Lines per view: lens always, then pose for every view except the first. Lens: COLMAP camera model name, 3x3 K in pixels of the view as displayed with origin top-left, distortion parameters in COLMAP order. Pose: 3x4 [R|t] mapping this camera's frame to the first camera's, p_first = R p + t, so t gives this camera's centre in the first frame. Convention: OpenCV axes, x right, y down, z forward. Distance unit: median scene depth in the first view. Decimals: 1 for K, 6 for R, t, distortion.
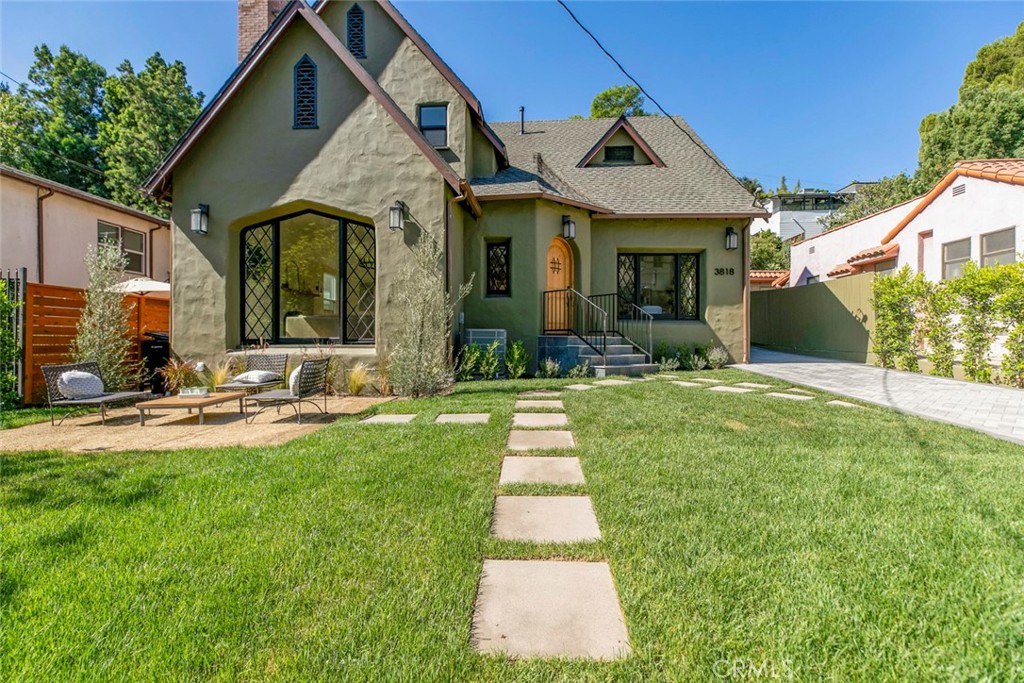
lens RADIAL K [[458.6, 0, 508.4], [0, 458.6, 342.5], [0, 0, 1]] dist [0.003872, 0.000523]
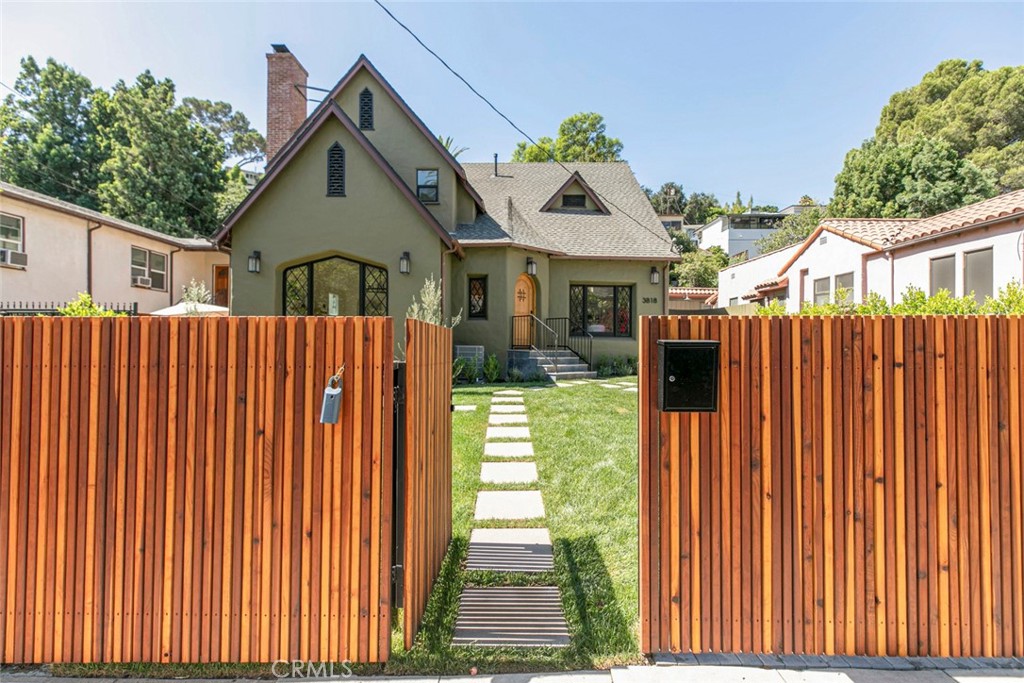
lens RADIAL K [[458.6, 0, 507.5], [0, 458.6, 337.3], [0, 0, 1]] dist [0.003872, 0.000523]
pose [[0.998102, 0.006023, 0.061283, -0.017645], [-0.004985, 0.999842, -0.017081, -0.029156], [-0.061376, 0.016743, 0.997974, -0.332040]]
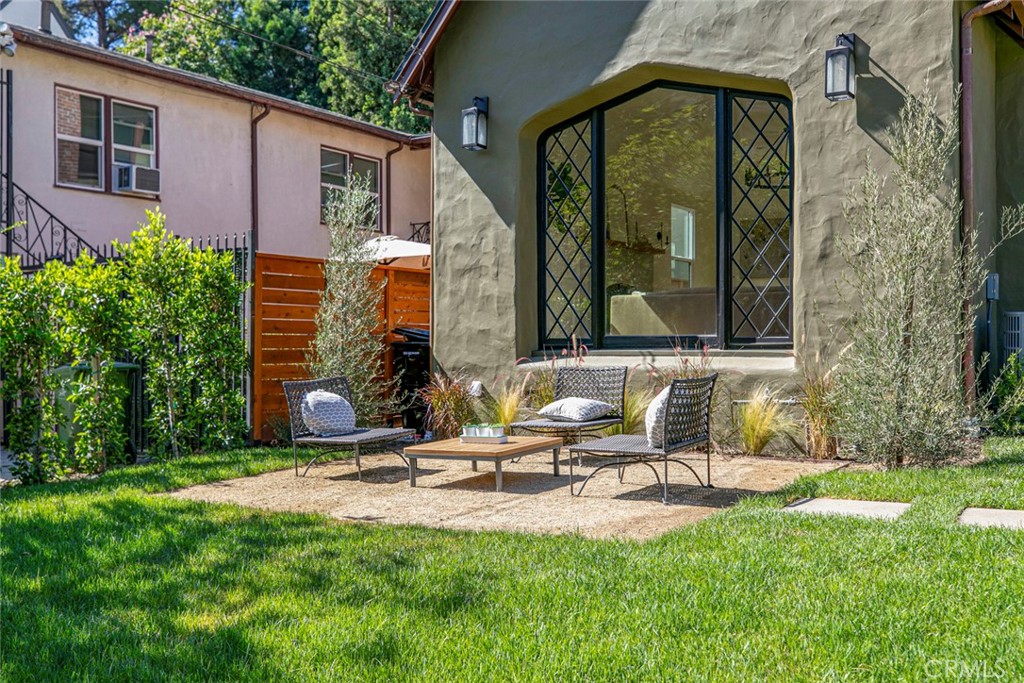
lens RADIAL K [[989.9, 0, 507.8], [0, 989.9, 343.8], [0, 0, 1]] dist [0.007880, 0.000000]
pose [[0.866052, -0.002829, -0.499946, -0.032331], [0.001409, 0.999994, -0.003216, 0.001991], [0.499952, 0.002081, 0.866051, -0.020261]]
